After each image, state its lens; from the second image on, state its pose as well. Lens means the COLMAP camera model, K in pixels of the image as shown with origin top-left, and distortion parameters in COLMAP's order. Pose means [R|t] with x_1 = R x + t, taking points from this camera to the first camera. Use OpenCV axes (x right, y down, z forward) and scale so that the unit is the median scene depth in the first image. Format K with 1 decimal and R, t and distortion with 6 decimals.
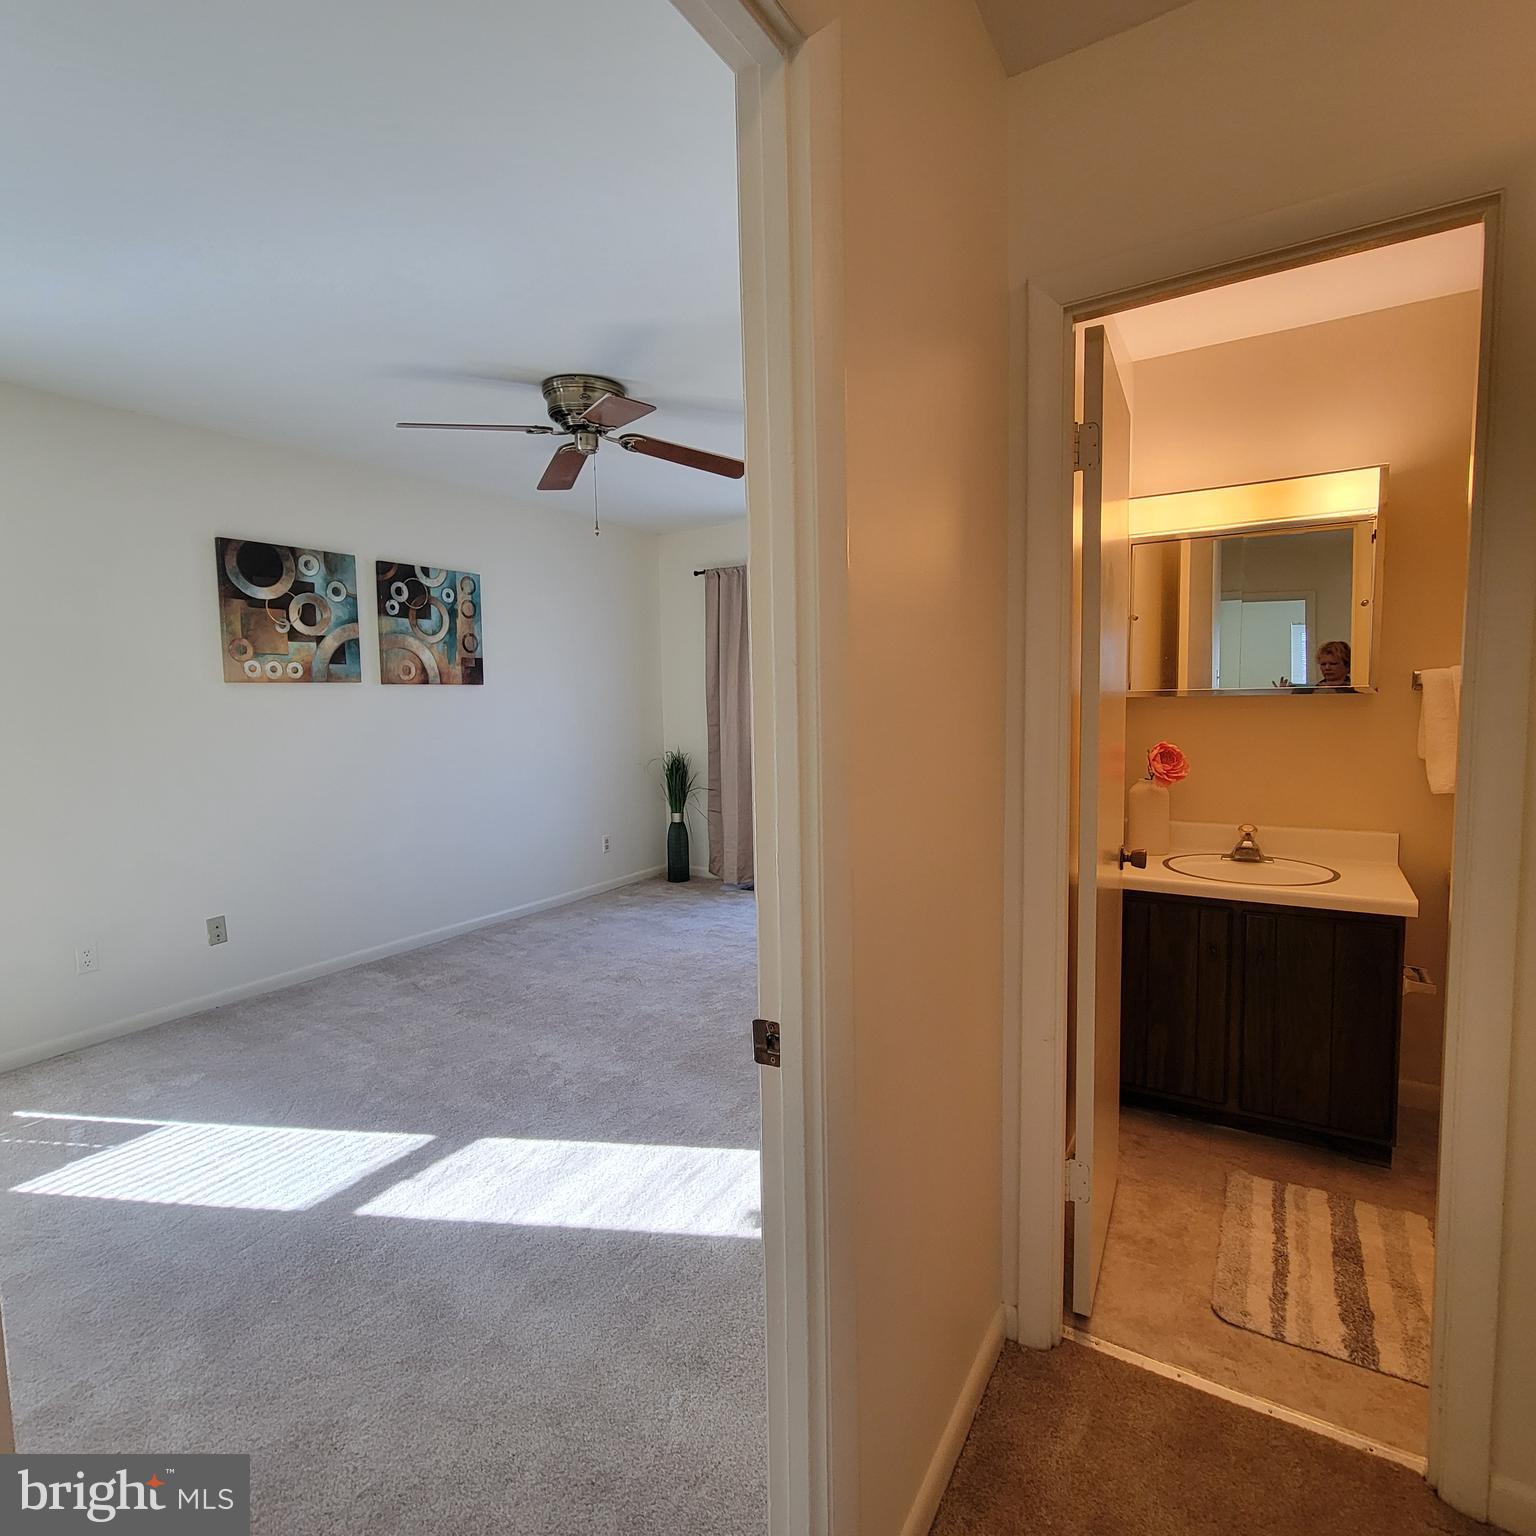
lens RADIAL K [[842.1, 0, 757.9], [0, 842.1, 763.5], [0, 0, 1]] dist [-0.001510, 0.001755]
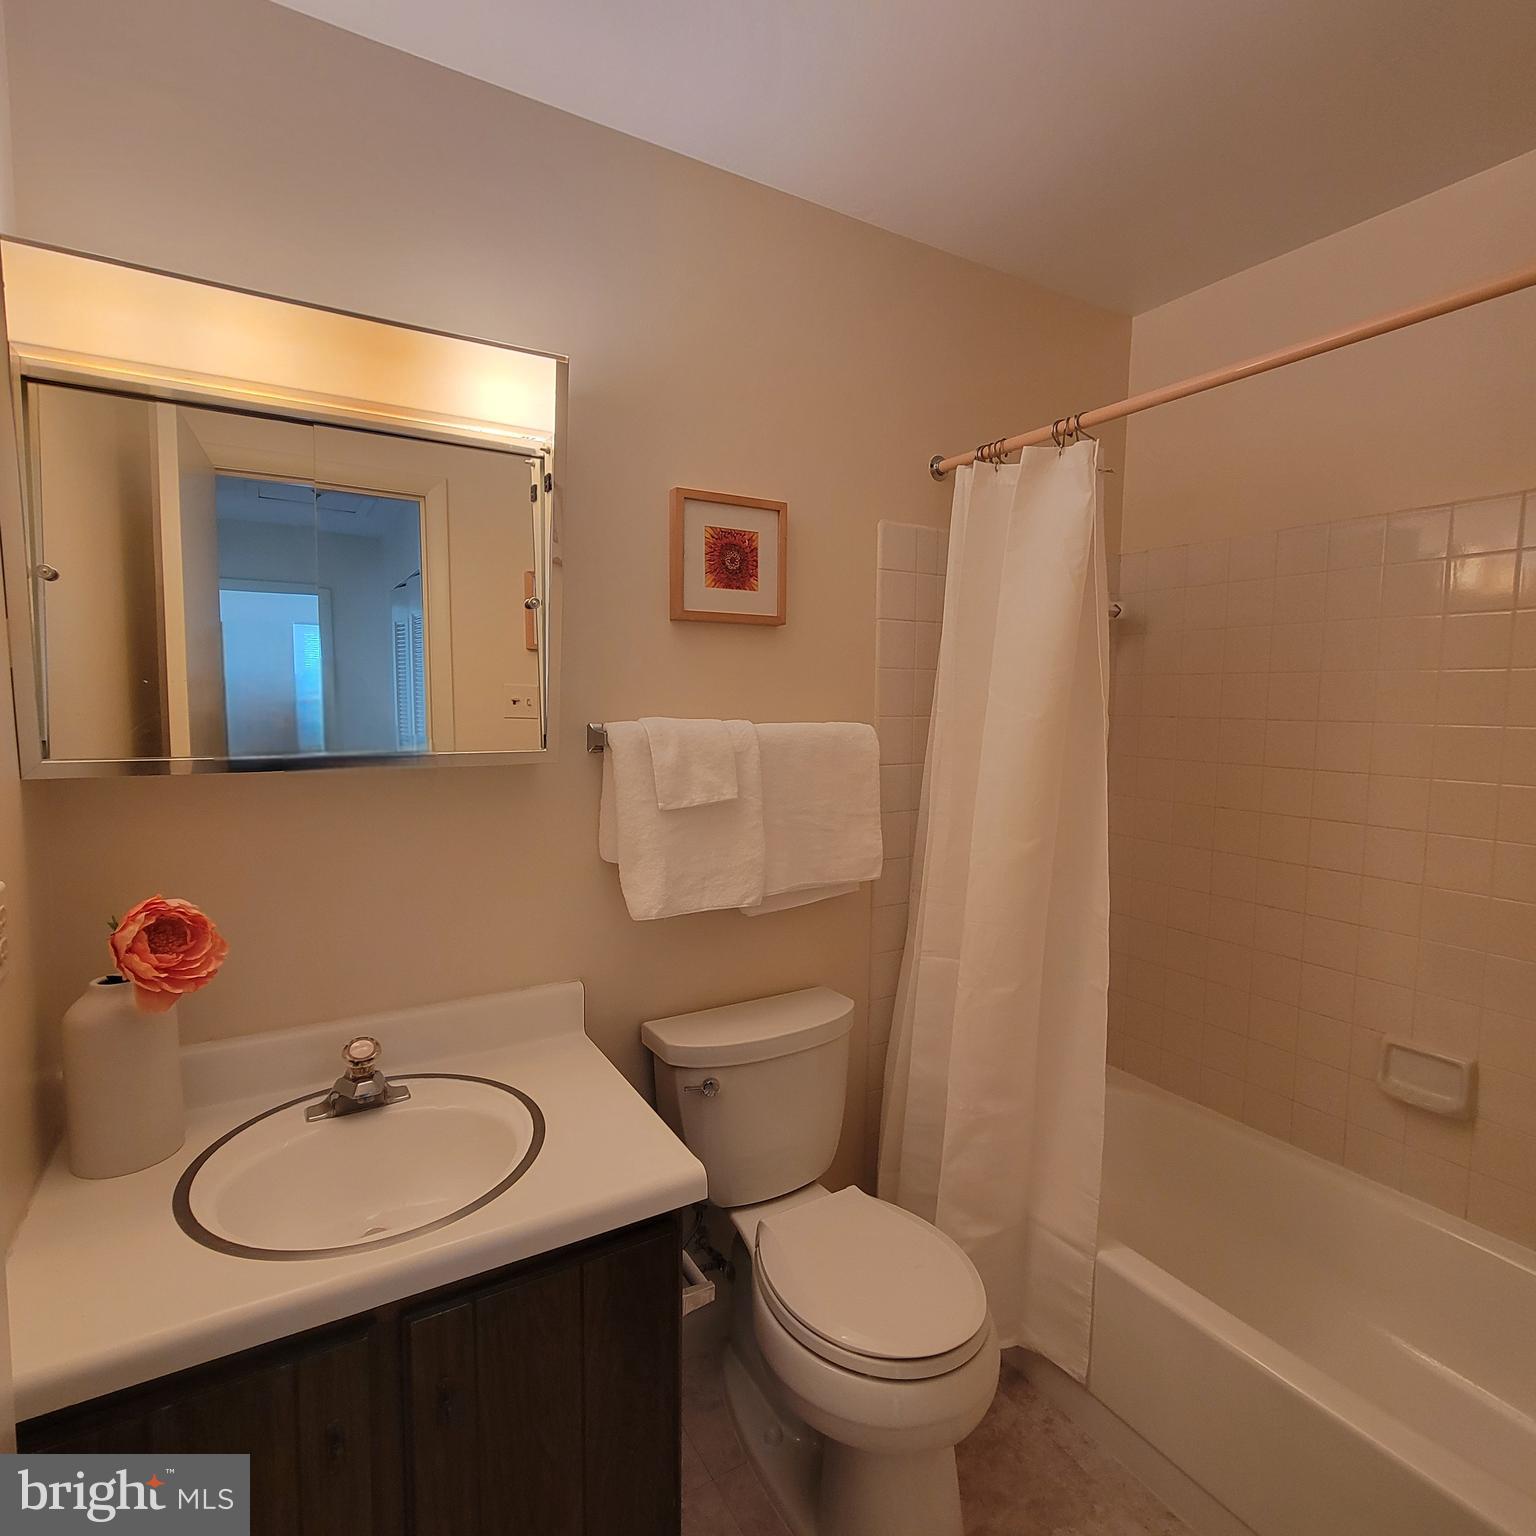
lens RADIAL K [[842.1, 0, 766.1], [0, 842.1, 758.1], [0, 0, 1]] dist [-0.001510, 0.001755]
pose [[0.462089, -0.048050, 0.885531, 0.327944], [0.049305, 0.998379, 0.028445, -0.109202], [-0.885462, 0.030517, 0.463709, 0.686066]]
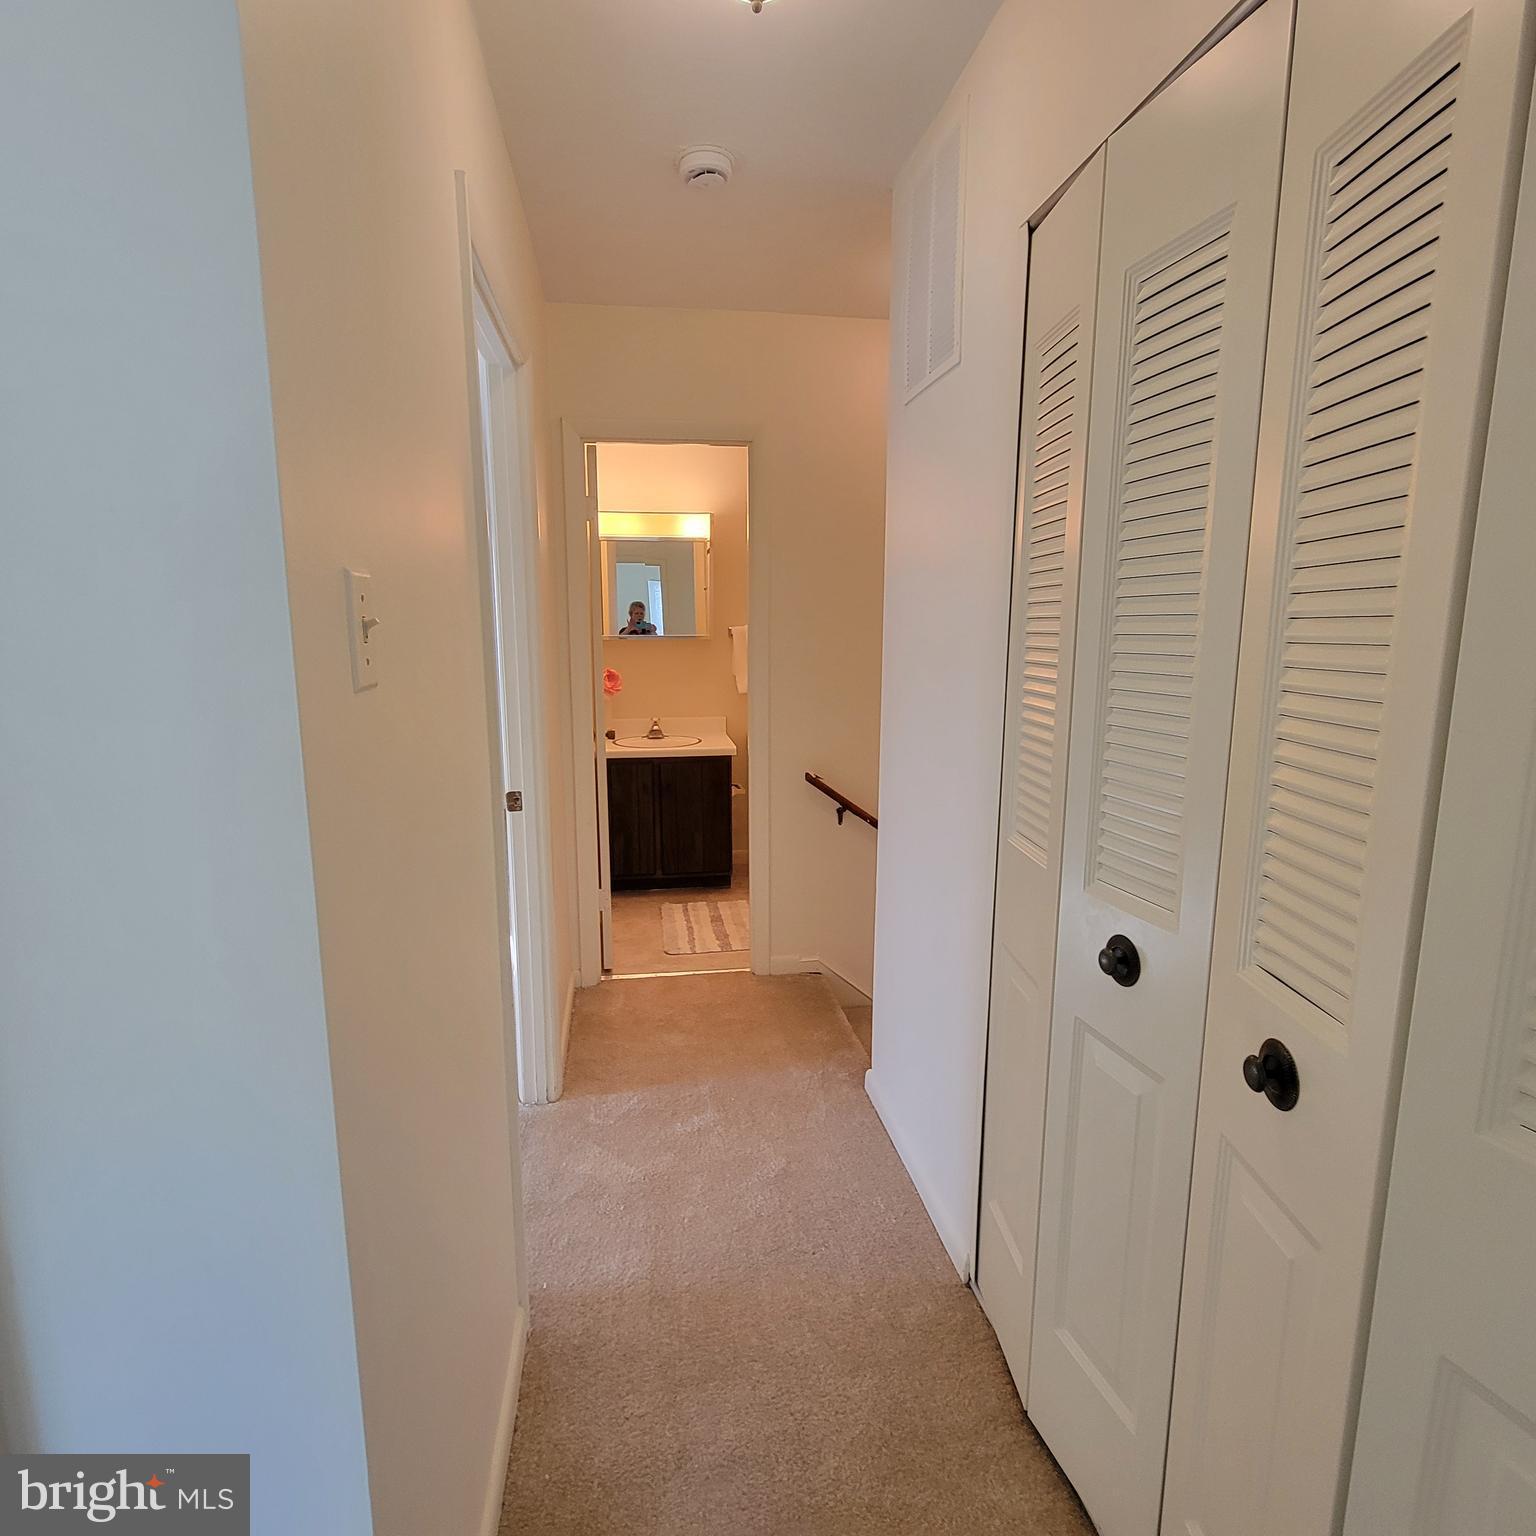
lens RADIAL K [[842.1, 0, 757.5], [0, 842.1, 769.6], [0, 0, 1]] dist [-0.001510, 0.001755]
pose [[0.762710, -0.092517, 0.640089, -0.429672], [0.039320, 0.994518, 0.096893, 0.027111], [-0.645544, -0.048733, 0.762167, -0.519410]]
